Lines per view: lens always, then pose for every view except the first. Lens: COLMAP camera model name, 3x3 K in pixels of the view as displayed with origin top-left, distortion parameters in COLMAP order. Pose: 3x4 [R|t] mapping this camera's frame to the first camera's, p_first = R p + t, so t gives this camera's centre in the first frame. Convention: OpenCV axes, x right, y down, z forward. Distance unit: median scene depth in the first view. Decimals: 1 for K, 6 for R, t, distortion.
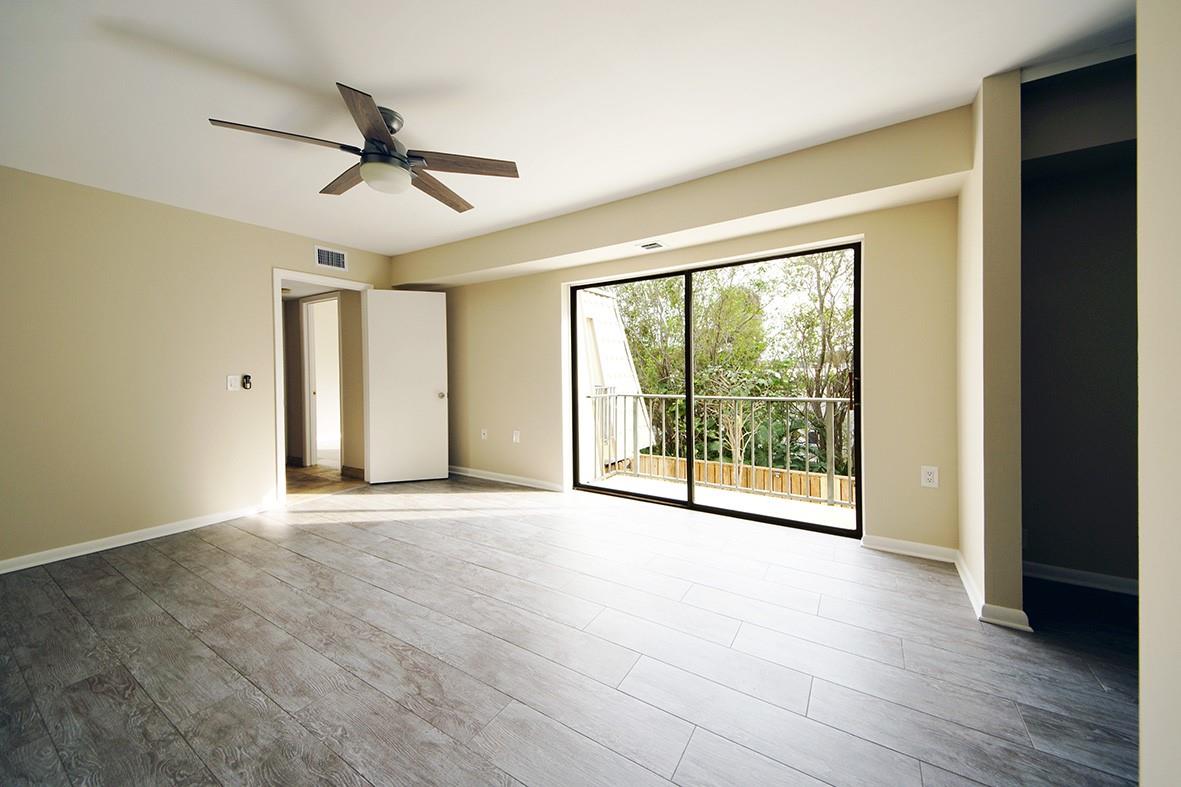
lens RADIAL K [[425.5, 0, 585.5], [0, 425.5, 375.4], [0, 0, 1]] dist [0.043804, -0.012664]
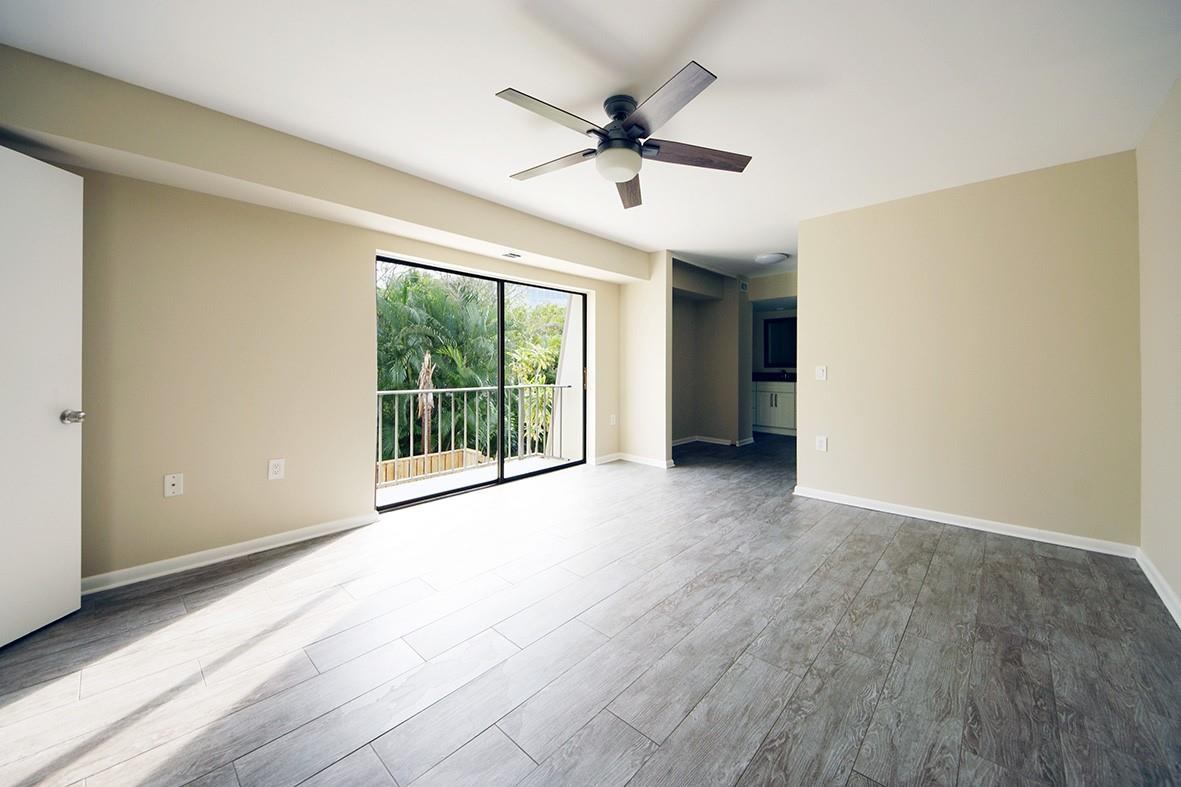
lens RADIAL K [[435.3, 0, 592.0], [0, 435.3, 363.8], [0, 0, 1]] dist [0.055546, -0.020600]
pose [[0.180950, 0.017410, 0.983338, -1.153233], [0.008981, 0.999772, -0.019353, 0.014102], [-0.983451, 0.012333, 0.180752, 0.703415]]
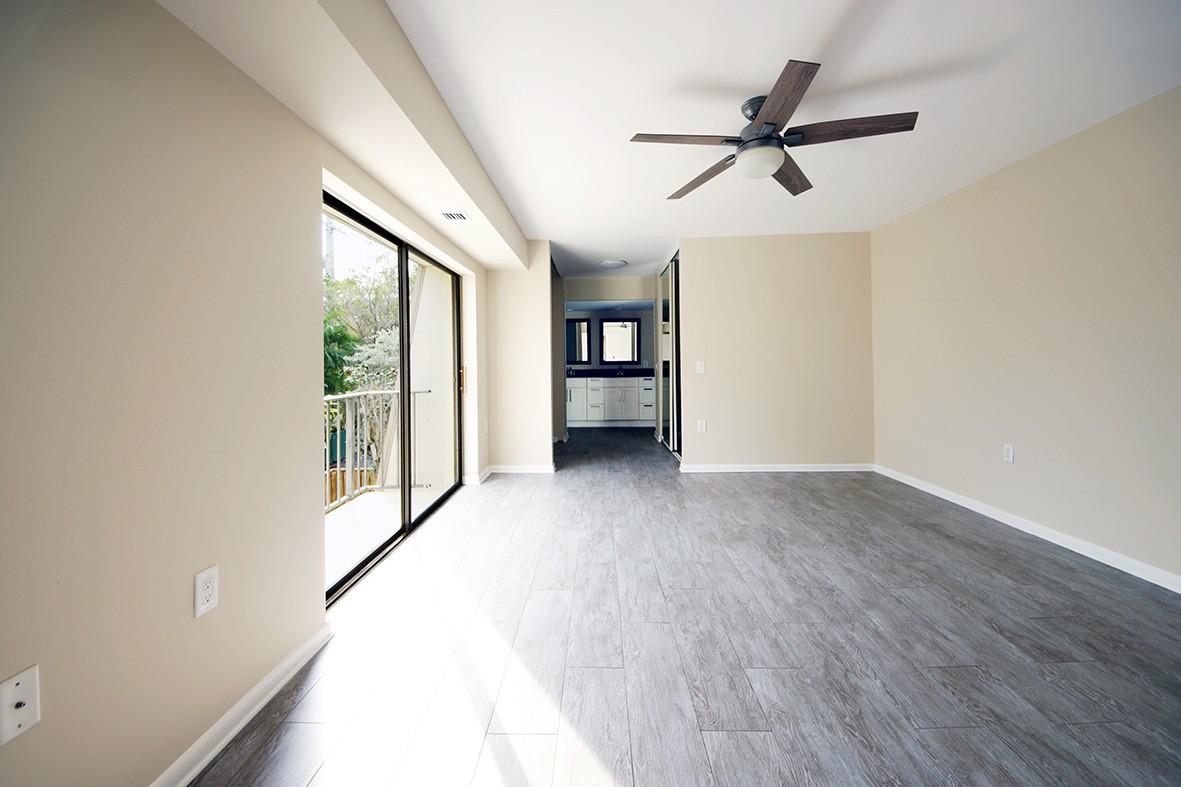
lens RADIAL K [[457.1, 0, 592.3], [0, 457.1, 358.5], [0, 0, 1]] dist [0.050527, -0.025239]
pose [[-0.525881, 0.024407, 0.850208, -0.921326], [0.029515, 0.999510, -0.010437, -0.005535], [-0.850046, 0.019605, -0.526343, 1.517458]]
